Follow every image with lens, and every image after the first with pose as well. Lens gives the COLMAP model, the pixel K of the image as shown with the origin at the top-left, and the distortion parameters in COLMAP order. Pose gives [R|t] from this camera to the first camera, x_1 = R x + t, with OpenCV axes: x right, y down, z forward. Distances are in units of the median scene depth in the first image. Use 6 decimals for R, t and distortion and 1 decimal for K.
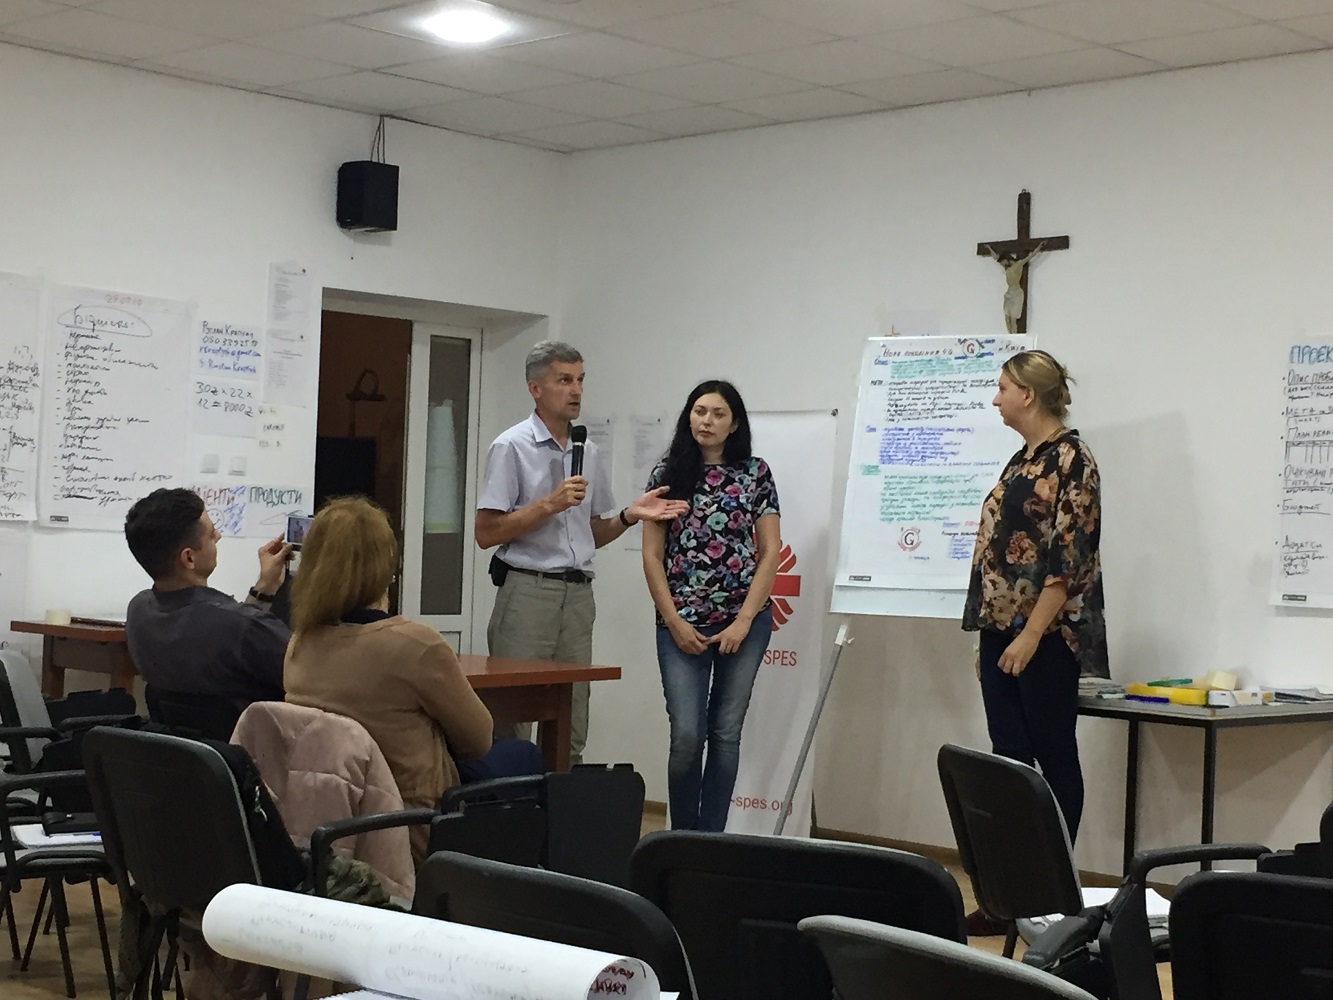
lens RADIAL K [[2244.4, 0, 666.5], [0, 2244.4, 500.0], [0, 0, 1]] dist [0.018548, -0.076102]
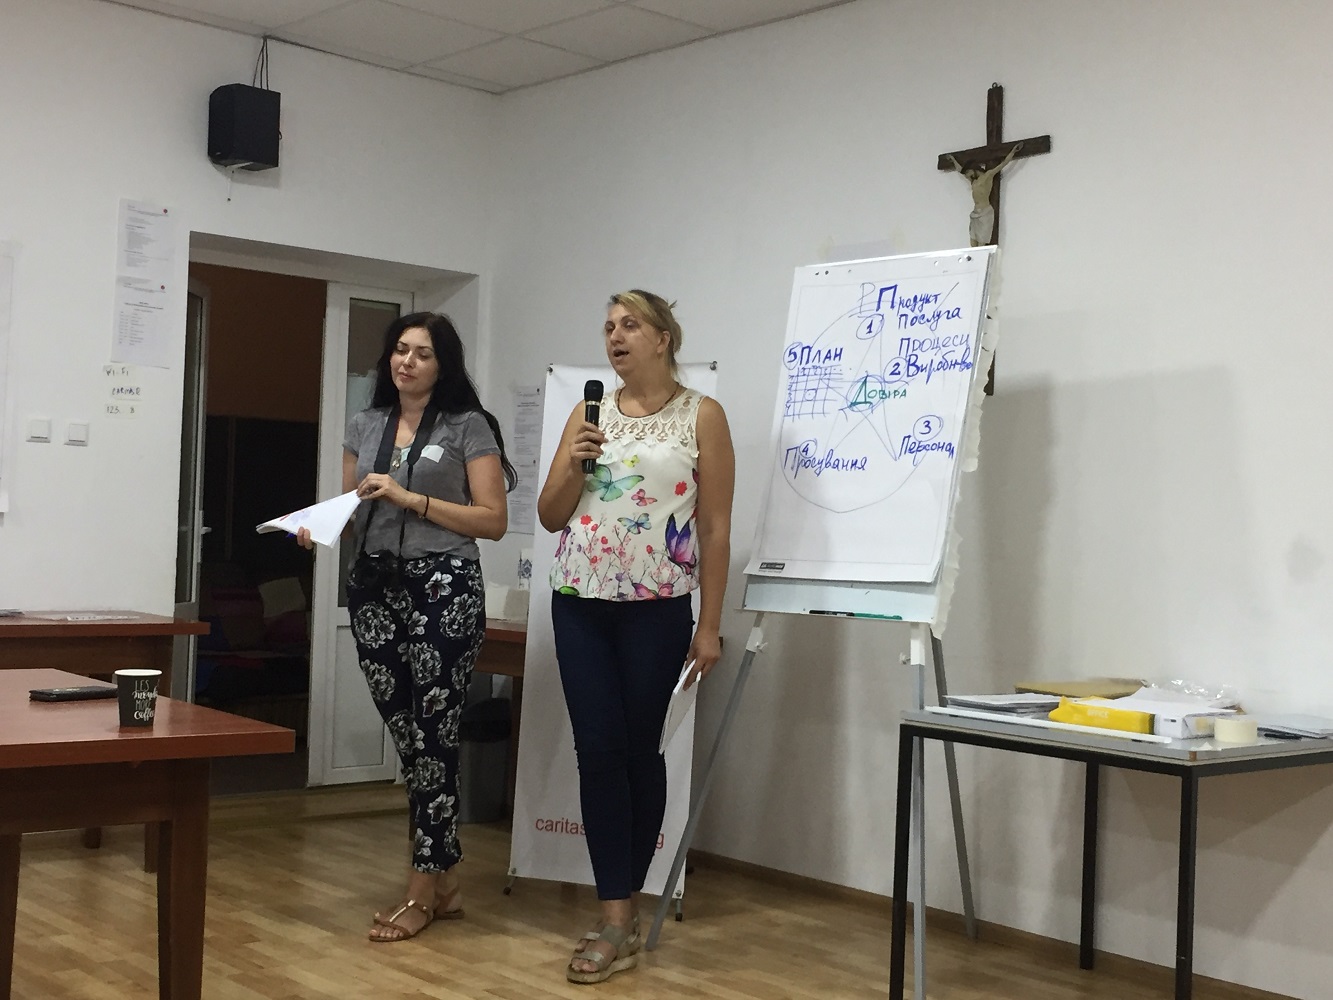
lens RADIAL K [[1797.7, 0, 666.5], [0, 1797.7, 500.0], [0, 0, 1]] dist [0.001362, 0.017775]
pose [[0.995141, 0.001520, -0.098445, 0.104760], [-0.003294, 0.999835, -0.017865, 0.022236], [0.098402, 0.018102, 0.994982, 0.348190]]
